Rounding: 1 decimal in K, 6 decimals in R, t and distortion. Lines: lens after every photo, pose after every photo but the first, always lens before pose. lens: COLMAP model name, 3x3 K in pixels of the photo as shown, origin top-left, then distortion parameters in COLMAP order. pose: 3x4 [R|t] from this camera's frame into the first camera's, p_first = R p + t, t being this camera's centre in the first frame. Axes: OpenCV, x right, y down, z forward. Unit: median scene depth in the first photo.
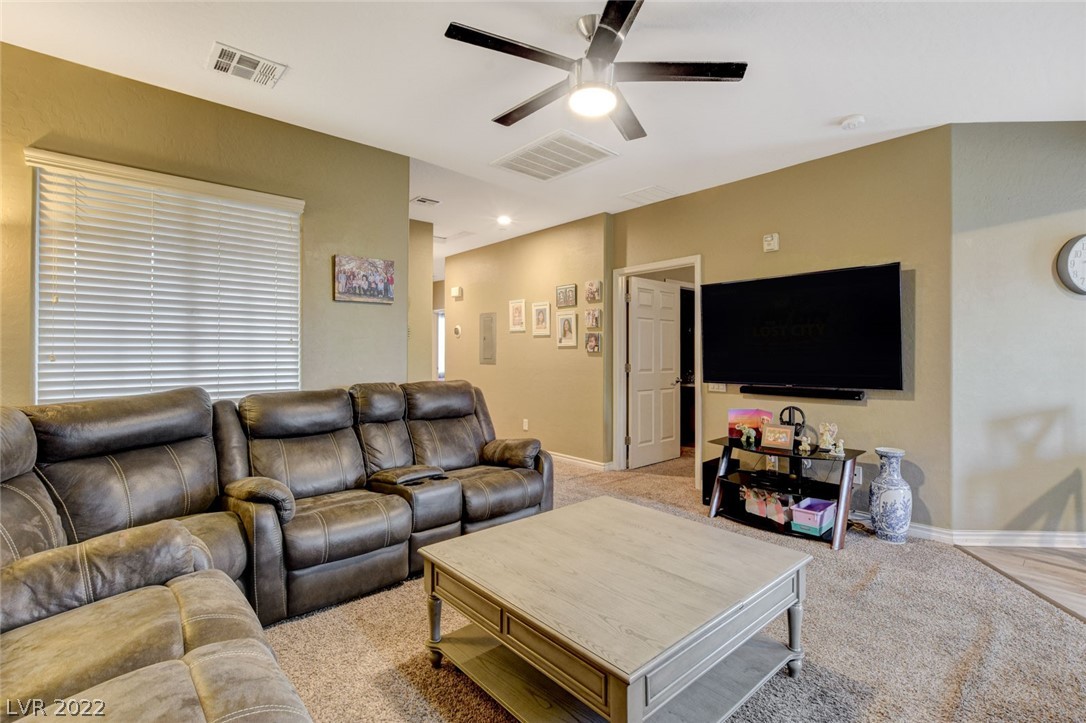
lens RADIAL K [[506.4, 0, 568.2], [0, 506.4, 351.8], [0, 0, 1]] dist [-0.002062, 0.000117]
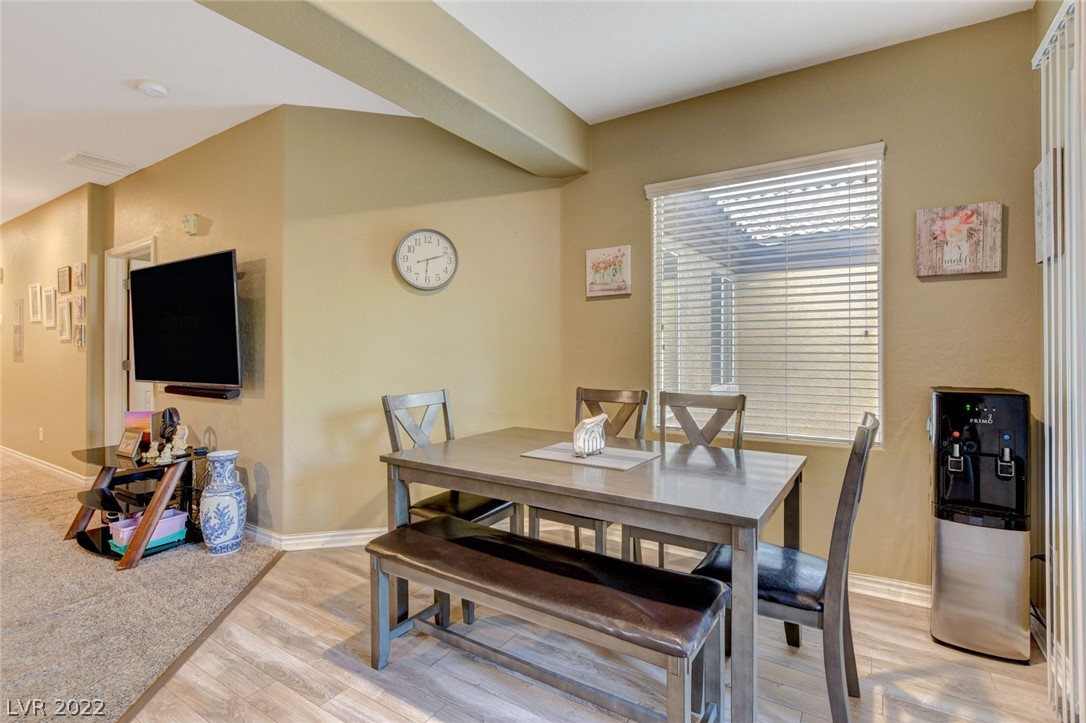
lens RADIAL K [[506.8, 0, 566.6], [0, 506.8, 350.5], [0, 0, 1]] dist [-0.008493, 0.000454]
pose [[0.962049, -0.000913, 0.272875, 0.908303], [-0.000610, 0.999985, 0.005496, 0.001597], [-0.272876, -0.005454, 0.962034, -0.046567]]
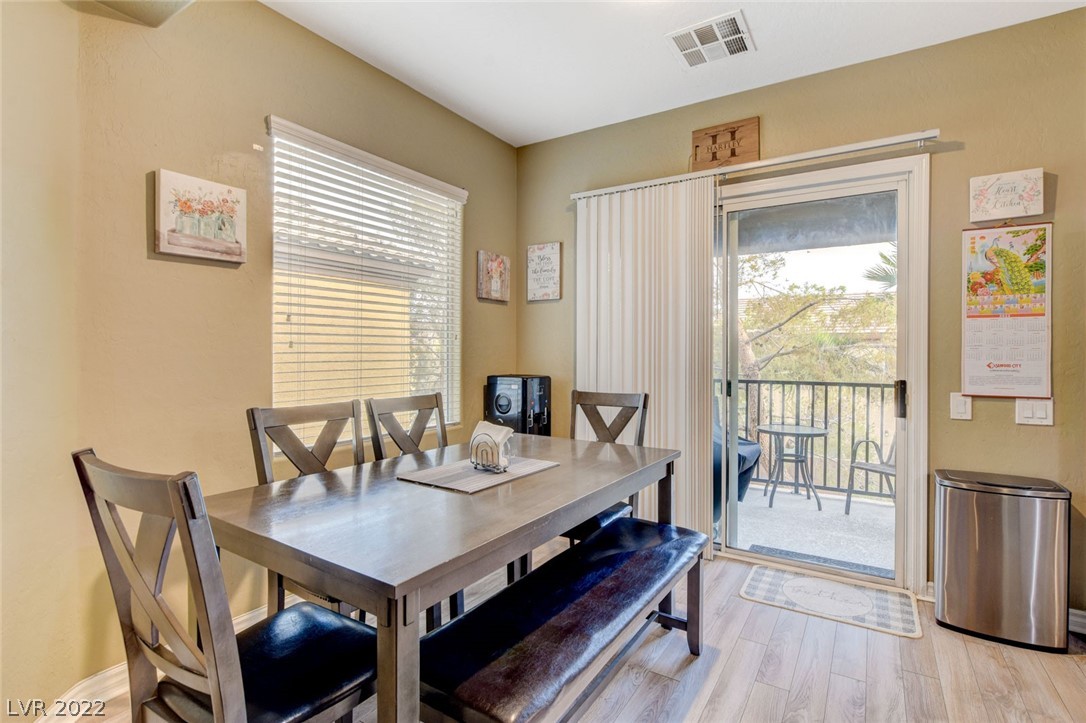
lens RADIAL K [[512.1, 0, 568.0], [0, 512.1, 352.8], [0, 0, 1]] dist [-0.014444, 0.000730]
pose [[-0.276677, -0.002132, 0.960961, 0.582310], [-0.009140, 0.999958, -0.000413, 0.008722], [-0.960920, -0.008898, -0.276685, 0.571653]]
